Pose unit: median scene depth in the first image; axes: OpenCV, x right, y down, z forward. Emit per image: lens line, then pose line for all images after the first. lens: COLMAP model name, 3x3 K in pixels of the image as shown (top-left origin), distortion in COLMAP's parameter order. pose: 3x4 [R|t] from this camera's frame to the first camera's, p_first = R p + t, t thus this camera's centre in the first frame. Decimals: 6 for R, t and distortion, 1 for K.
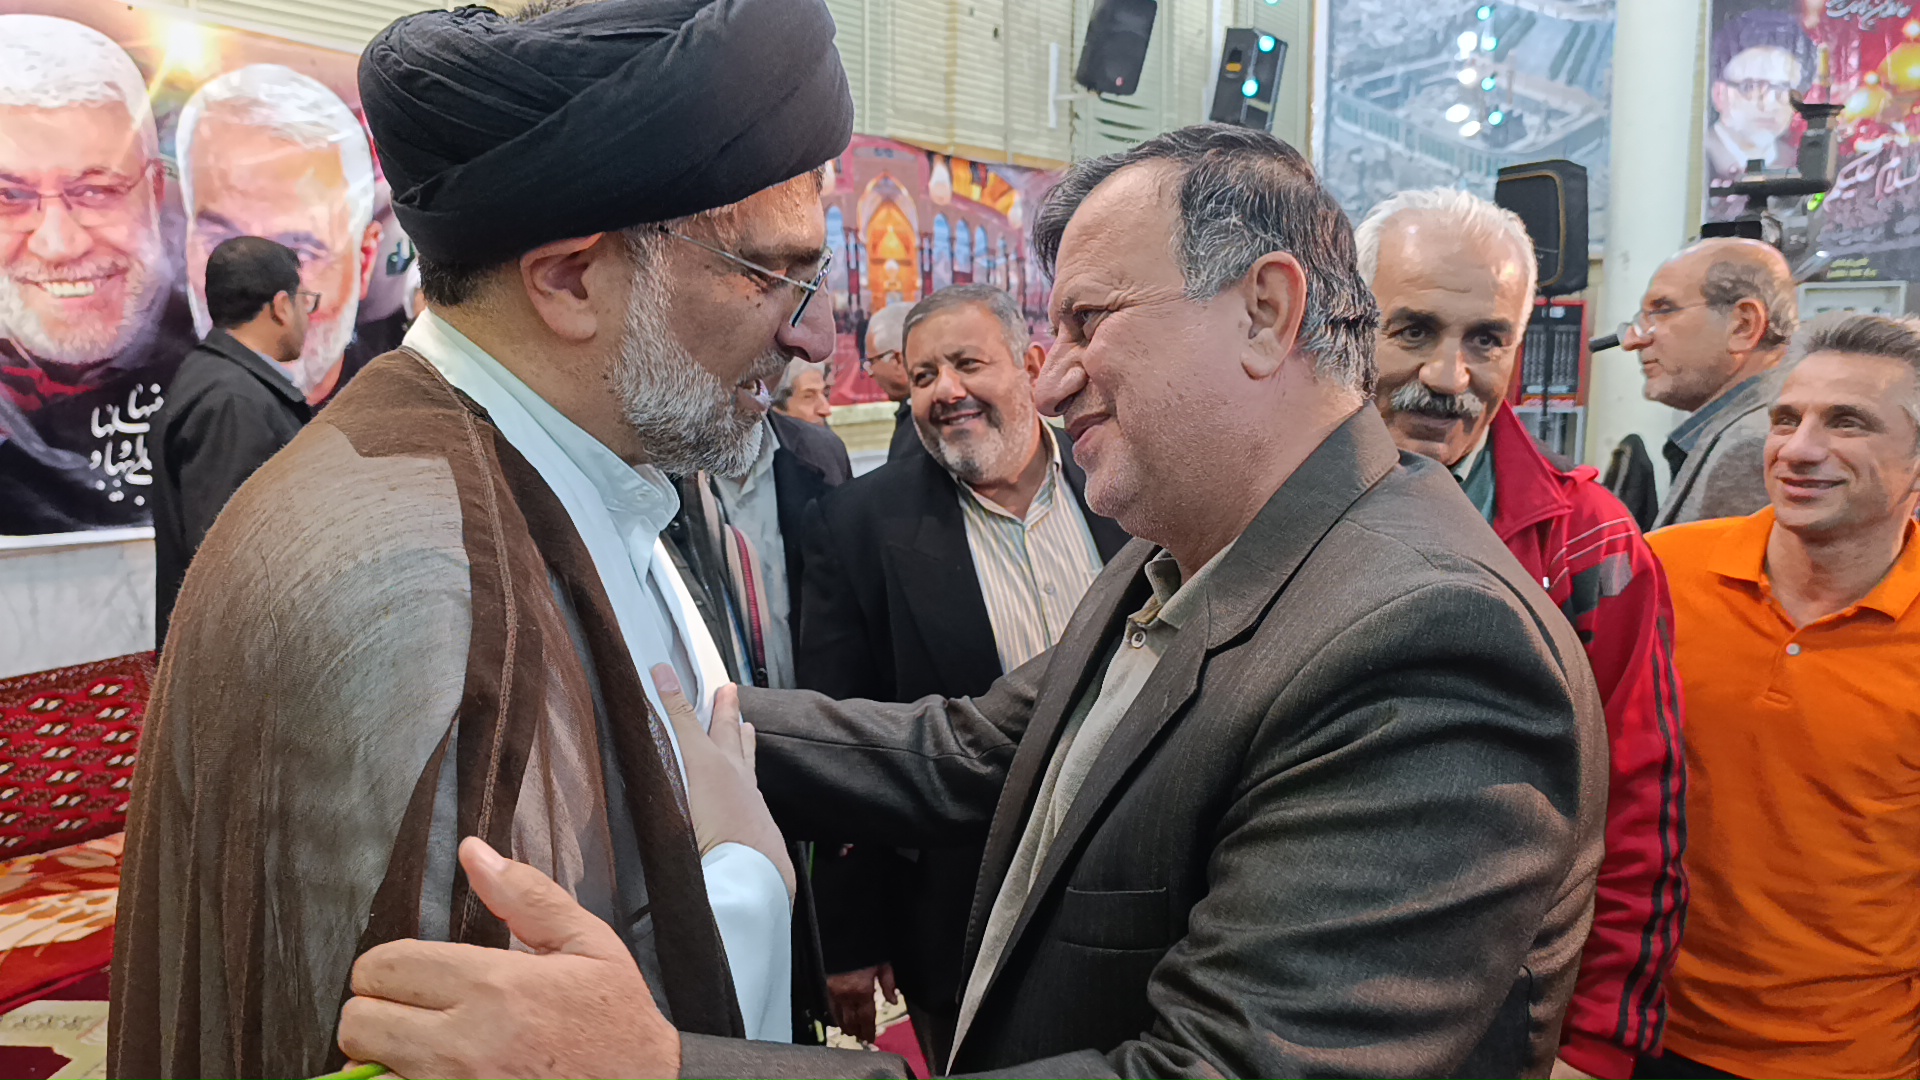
lens RADIAL K [[1617.5, 0, 968.0], [0, 1617.5, 528.9], [0, 0, 1]] dist [0.060509, -0.006732]
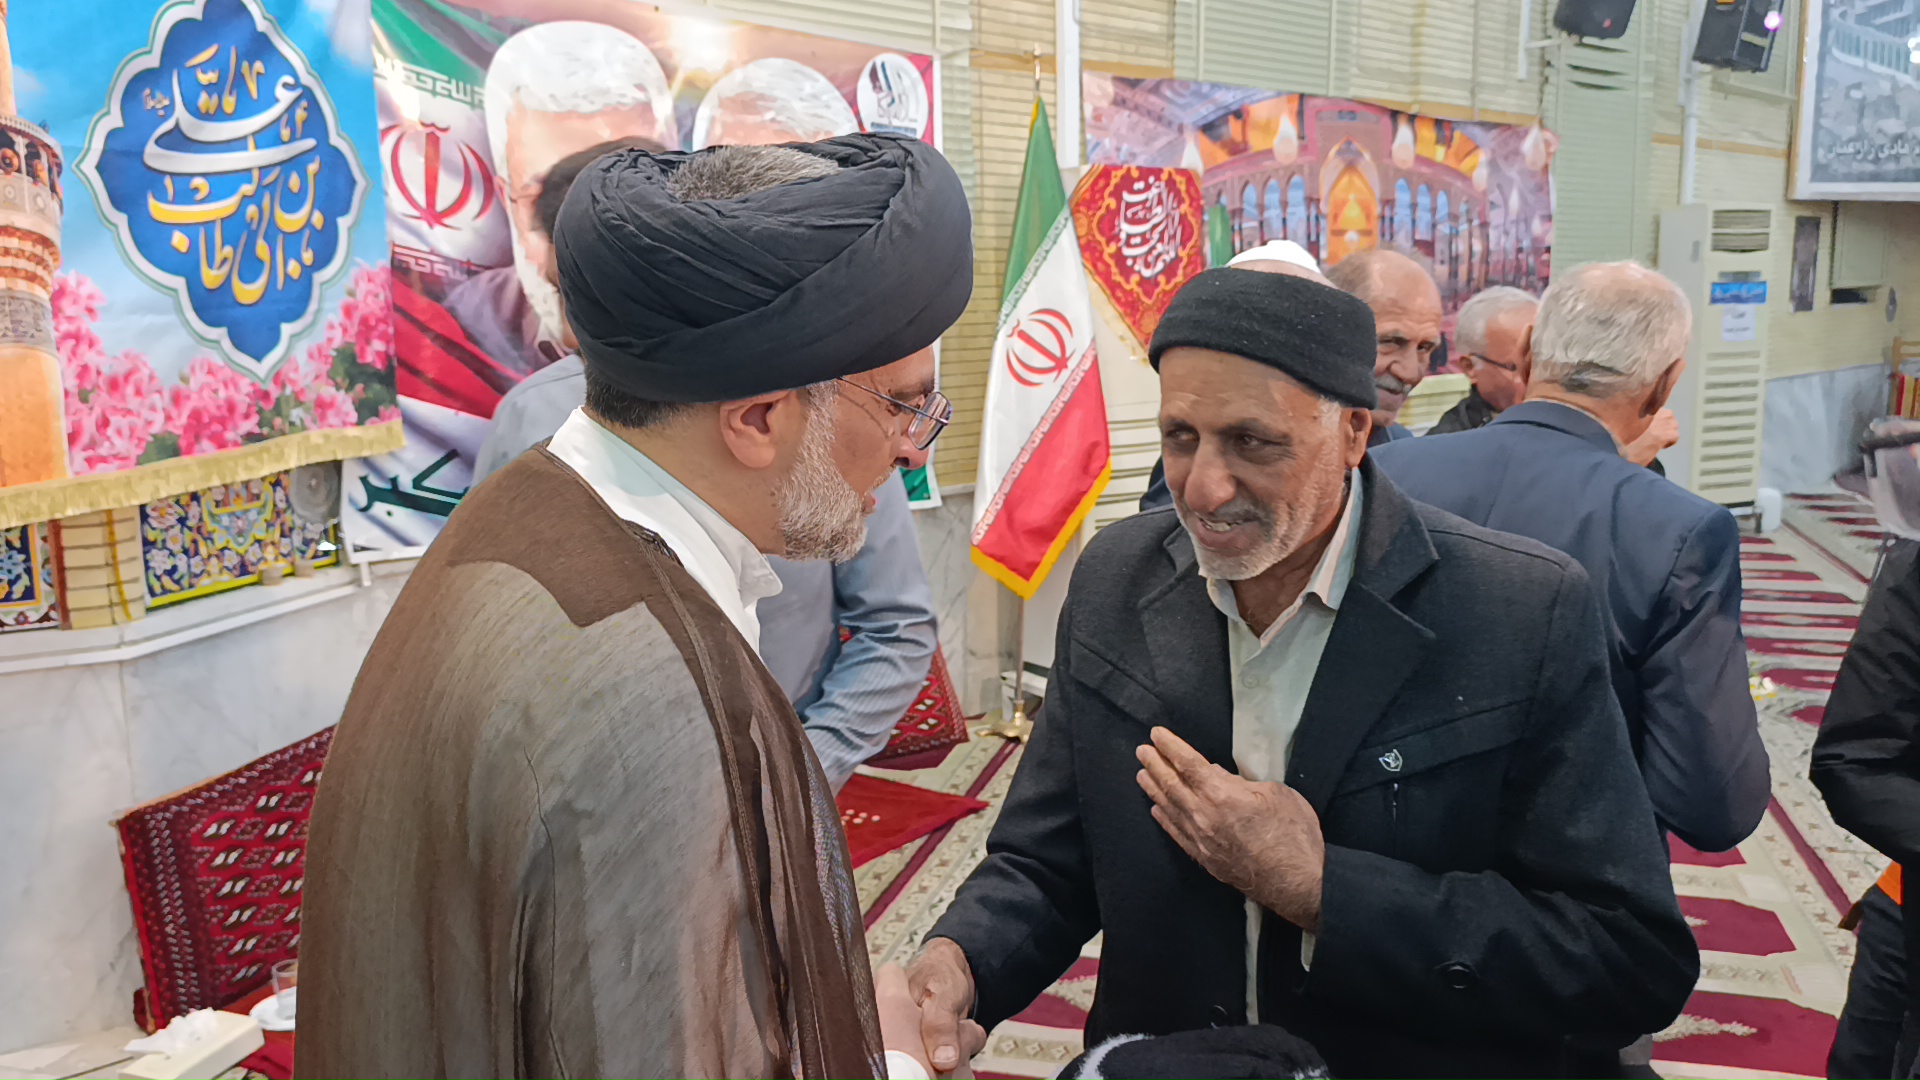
lens RADIAL K [[1611.6, 0, 969.7], [0, 1611.6, 532.7], [0, 0, 1]] dist [0.058338, -0.000768]
pose [[0.977997, 0.016172, -0.207990, -0.064735], [-0.010780, 0.999576, 0.027033, -0.014797], [0.208339, -0.024196, 0.977757, 0.037810]]
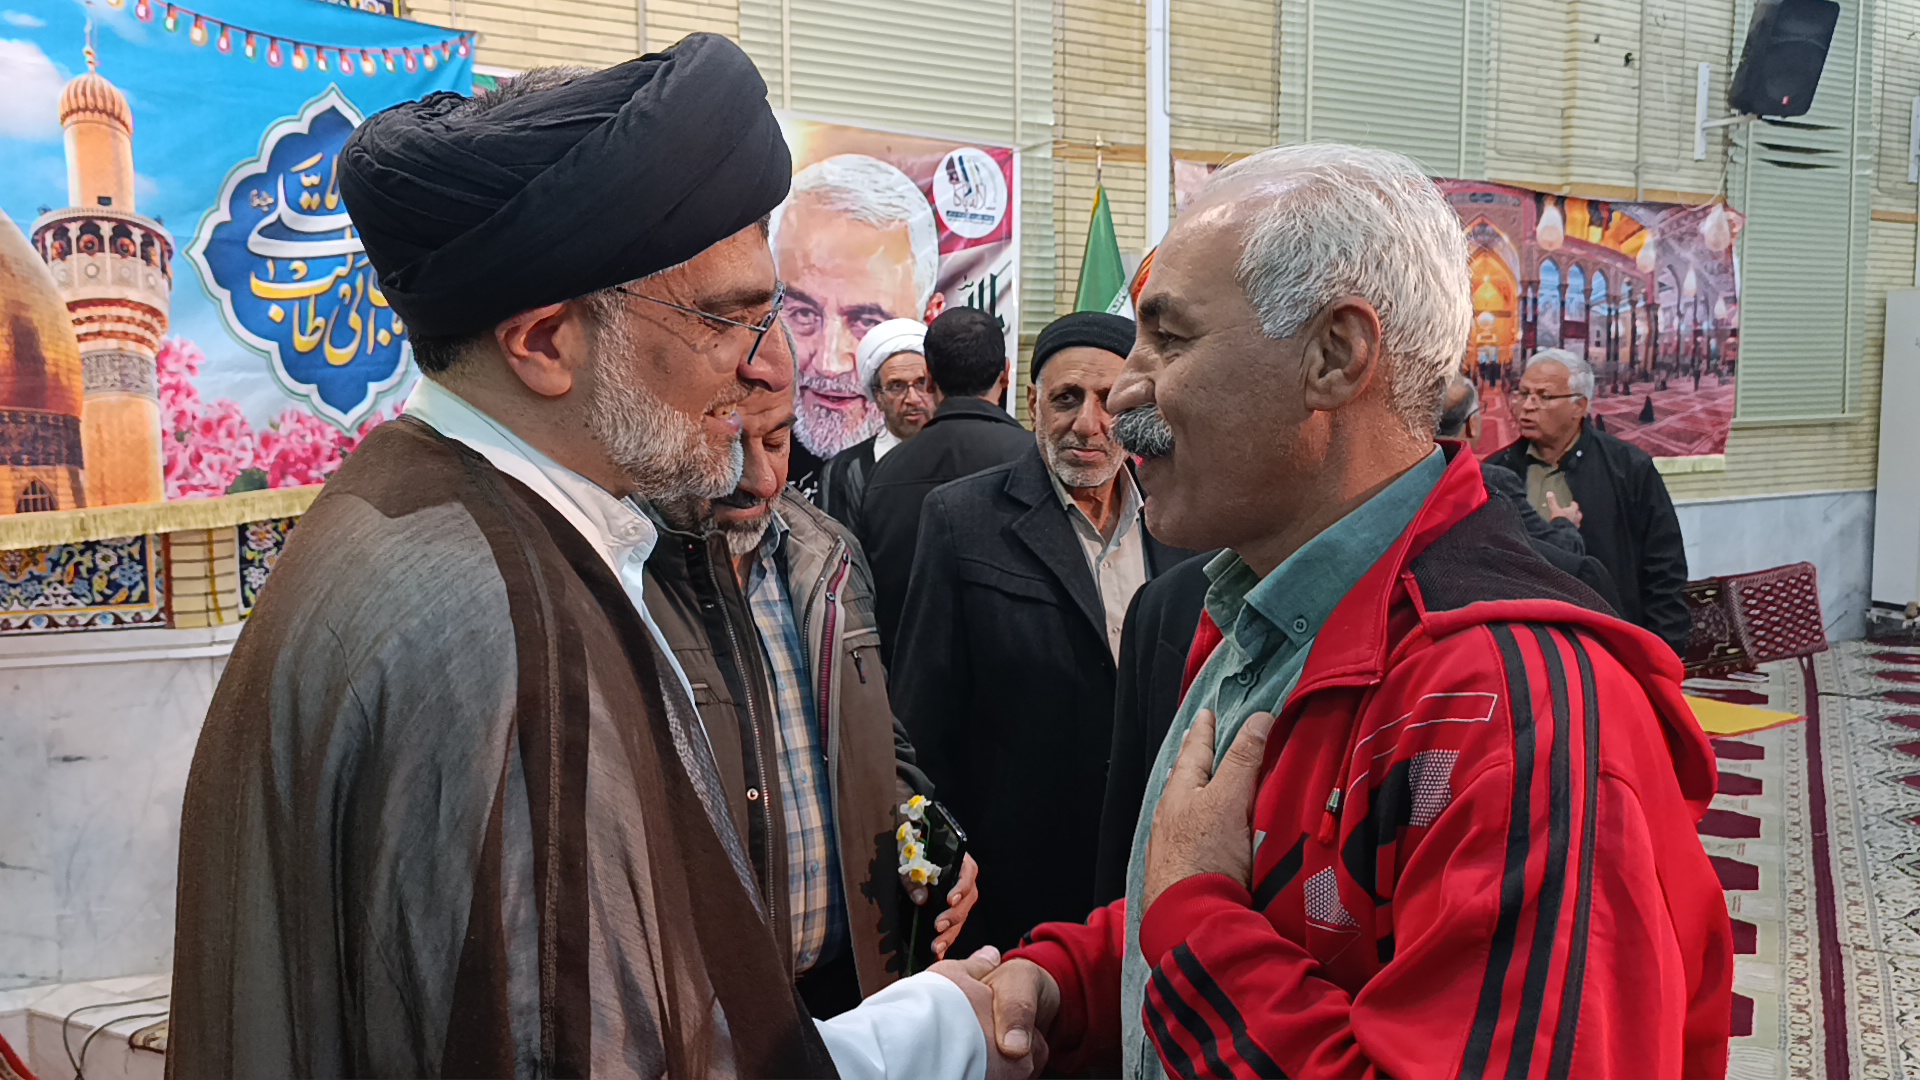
lens RADIAL K [[1617.5, 0, 968.0], [0, 1617.5, 528.9], [0, 0, 1]] dist [0.060509, -0.006732]
pose [[0.916592, 0.027360, -0.398886, 0.055588], [-0.041646, 0.998762, -0.027190, -0.003467], [0.397649, 0.041534, 0.916597, 0.028552]]
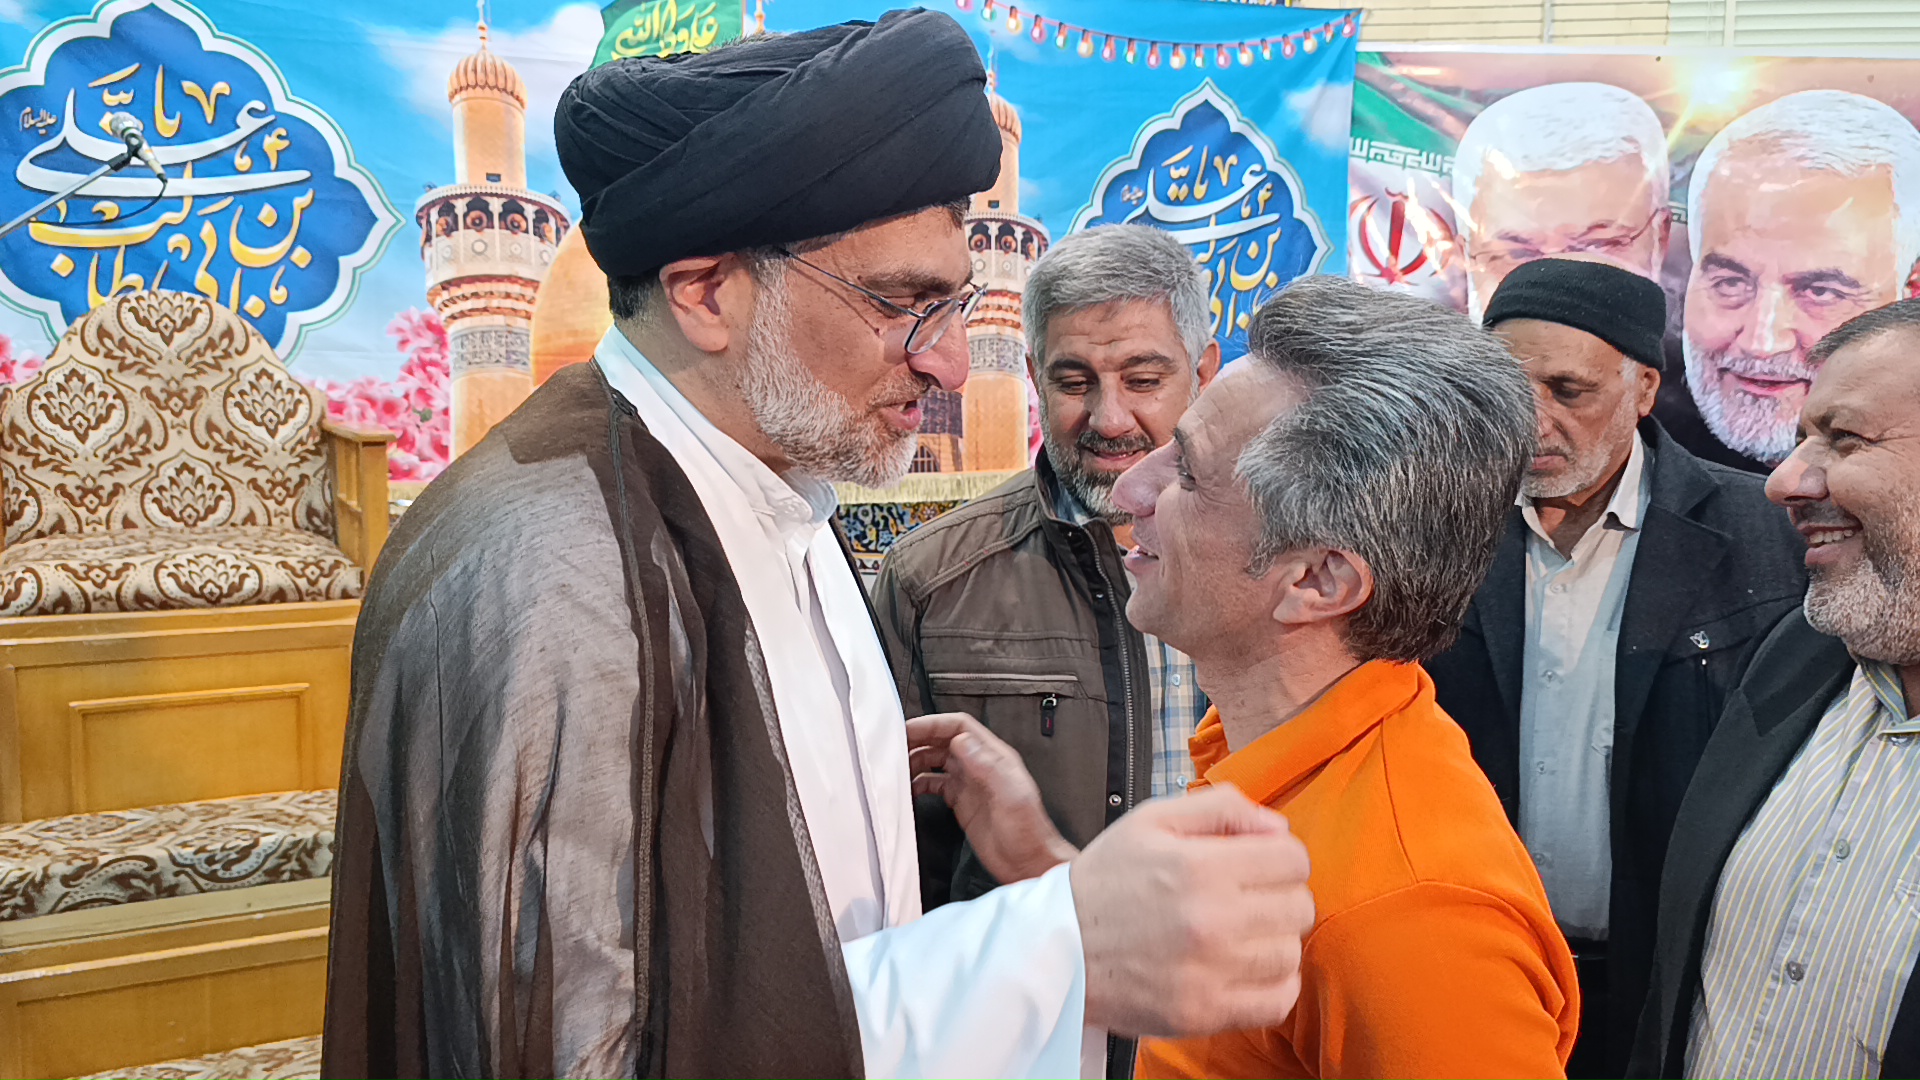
lens RADIAL K [[1622.3, 0, 960.0], [0, 1622.3, 540.0], [0, 0, 1]] dist [0.052410, -0.002968]
pose [[0.486142, 0.082470, -0.869980, 0.106364], [-0.109347, 0.993453, 0.033073, -0.006803], [0.867012, 0.079051, 0.491977, 0.095940]]
